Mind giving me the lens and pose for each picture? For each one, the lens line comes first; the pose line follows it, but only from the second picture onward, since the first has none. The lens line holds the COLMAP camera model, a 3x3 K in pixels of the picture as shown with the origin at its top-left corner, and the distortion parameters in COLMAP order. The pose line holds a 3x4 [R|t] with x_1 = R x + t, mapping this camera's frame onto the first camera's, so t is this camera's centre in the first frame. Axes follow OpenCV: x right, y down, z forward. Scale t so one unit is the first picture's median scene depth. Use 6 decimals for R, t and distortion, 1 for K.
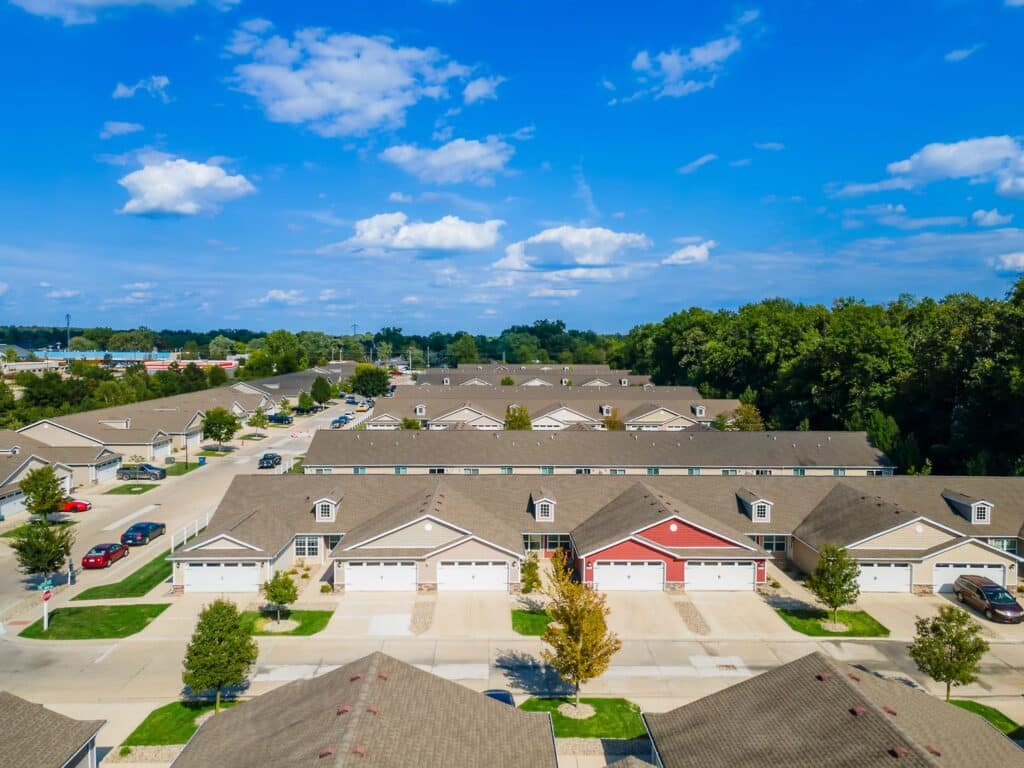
lens RADIAL K [[666.6, 0, 516.0], [0, 666.6, 385.0], [0, 0, 1]] dist [0.037655, 0.000336]
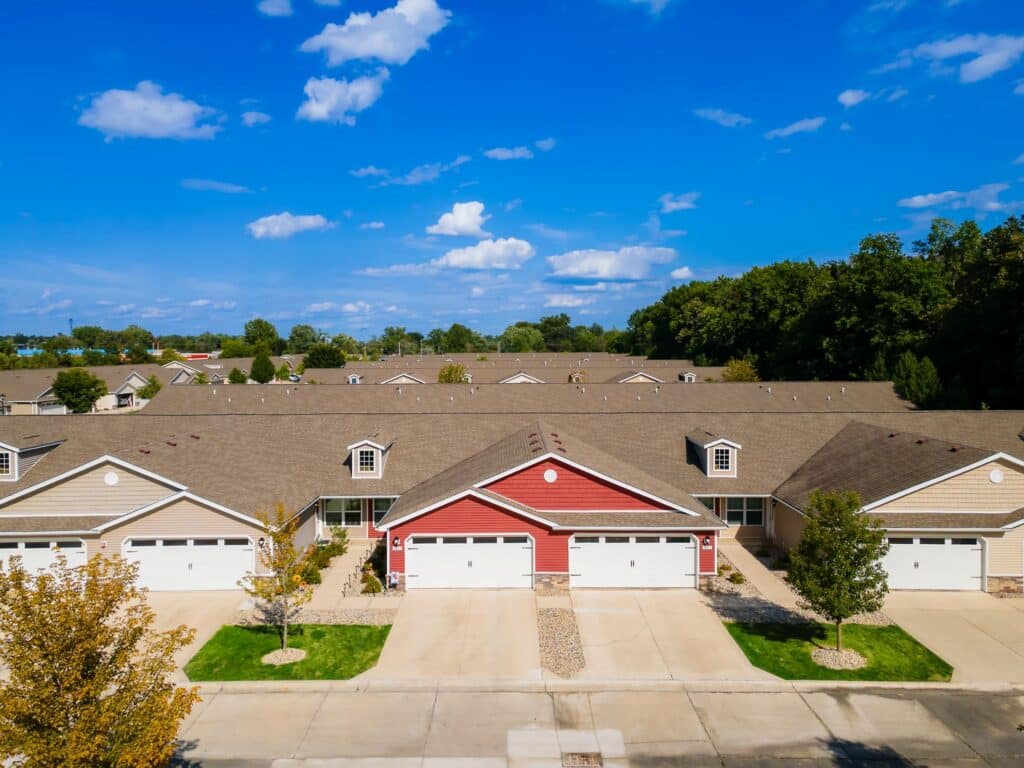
lens RADIAL K [[666.6, 0, 515.8], [0, 666.6, 384.2], [0, 0, 1]] dist [0.037655, 0.000336]
pose [[0.999580, -0.009608, -0.027356, 0.217147], [0.009312, 0.999897, -0.010940, 0.138720], [0.027459, 0.010680, 0.999566, 0.428435]]
